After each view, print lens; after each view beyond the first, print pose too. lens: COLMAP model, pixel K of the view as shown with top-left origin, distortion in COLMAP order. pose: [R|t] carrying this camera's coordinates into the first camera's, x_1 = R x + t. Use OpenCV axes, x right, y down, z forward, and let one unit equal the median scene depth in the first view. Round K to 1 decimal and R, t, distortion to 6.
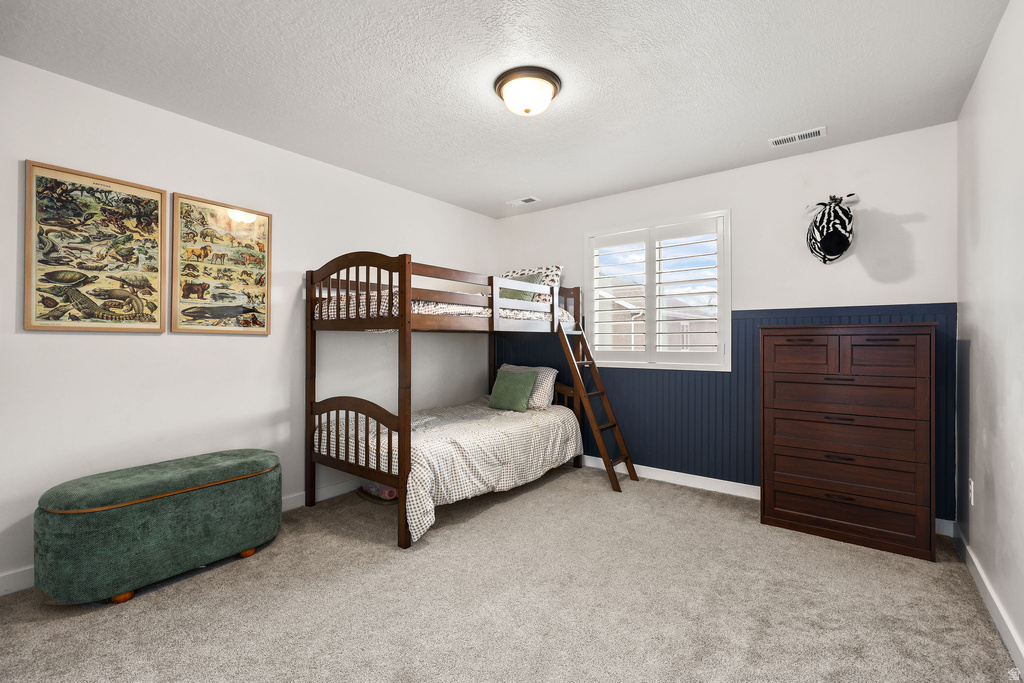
lens RADIAL K [[462.3, 0, 507.9], [0, 462.3, 340.3], [0, 0, 1]] dist [0.003179, -0.002163]
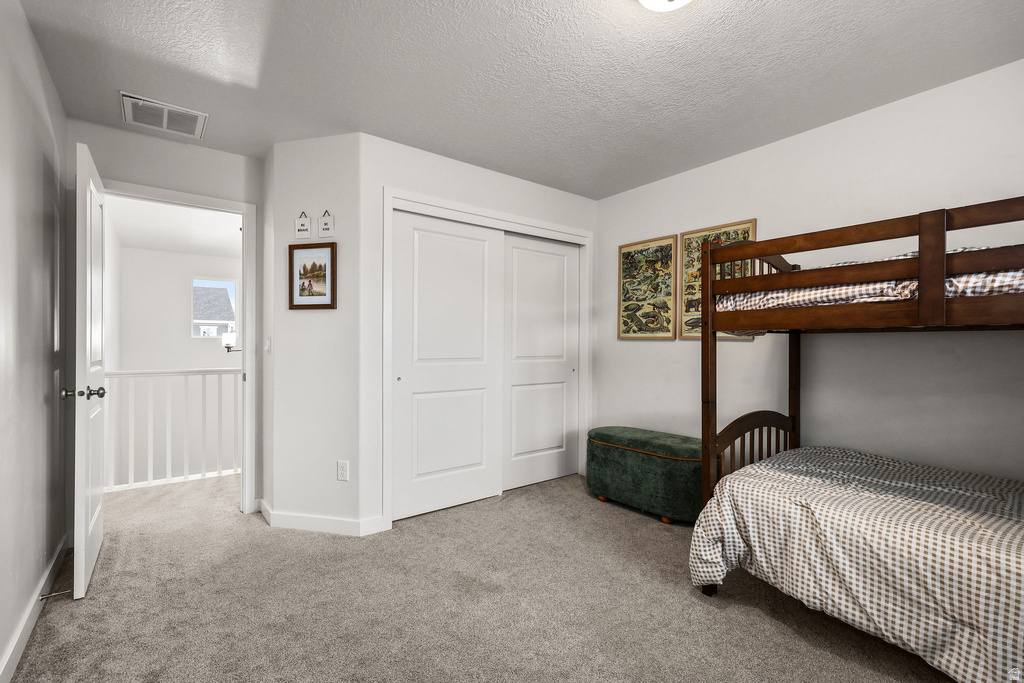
lens RADIAL K [[462.3, 0, 508.7], [0, 462.3, 346.8], [0, 0, 1]] dist [0.003179, -0.002163]
pose [[-0.276933, 0.001669, -0.960888, 0.733592], [-0.005482, 0.999979, 0.003317, 0.003702], [0.960874, 0.006186, -0.276918, 0.959684]]
